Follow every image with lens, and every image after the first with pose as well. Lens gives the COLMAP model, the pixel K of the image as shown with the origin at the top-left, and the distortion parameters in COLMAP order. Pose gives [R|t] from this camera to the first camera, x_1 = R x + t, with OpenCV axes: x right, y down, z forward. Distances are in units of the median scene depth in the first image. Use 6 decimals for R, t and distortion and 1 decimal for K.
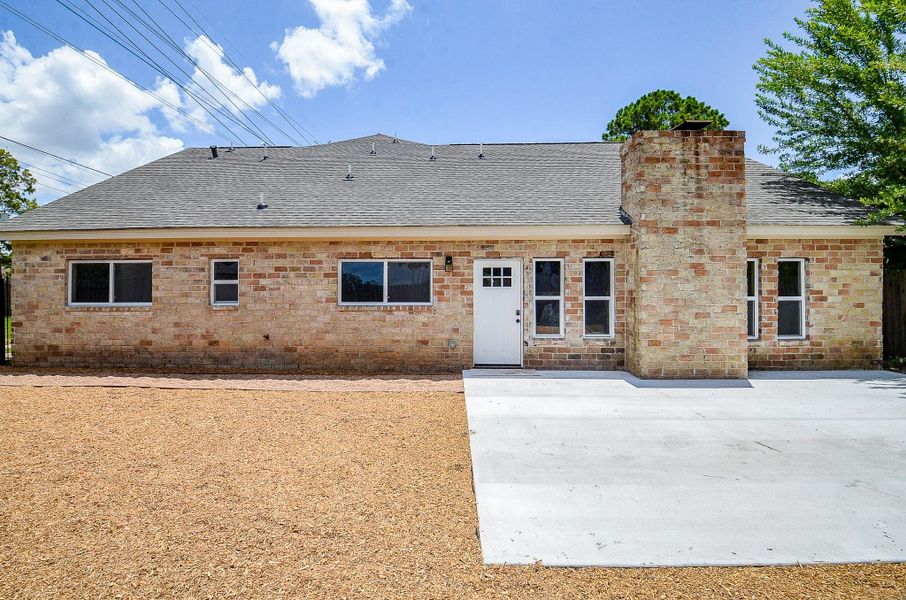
lens RADIAL K [[391.9, 0, 446.0], [0, 391.9, 290.2], [0, 0, 1]] dist [-0.008800, -0.010982]
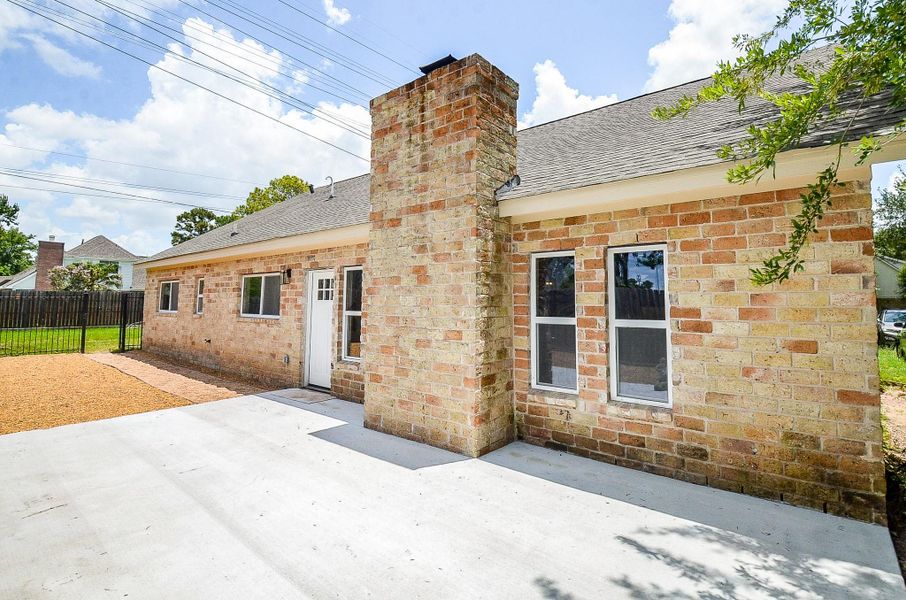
lens RADIAL K [[428.6, 0, 453.4], [0, 428.6, 270.5], [0, 0, 1]] dist [0.024584, -0.028958]
pose [[0.808543, -0.038620, -0.587169, 1.052133], [-0.007846, 0.997048, -0.076382, -0.003747], [0.588385, 0.066365, 0.805853, 0.399730]]
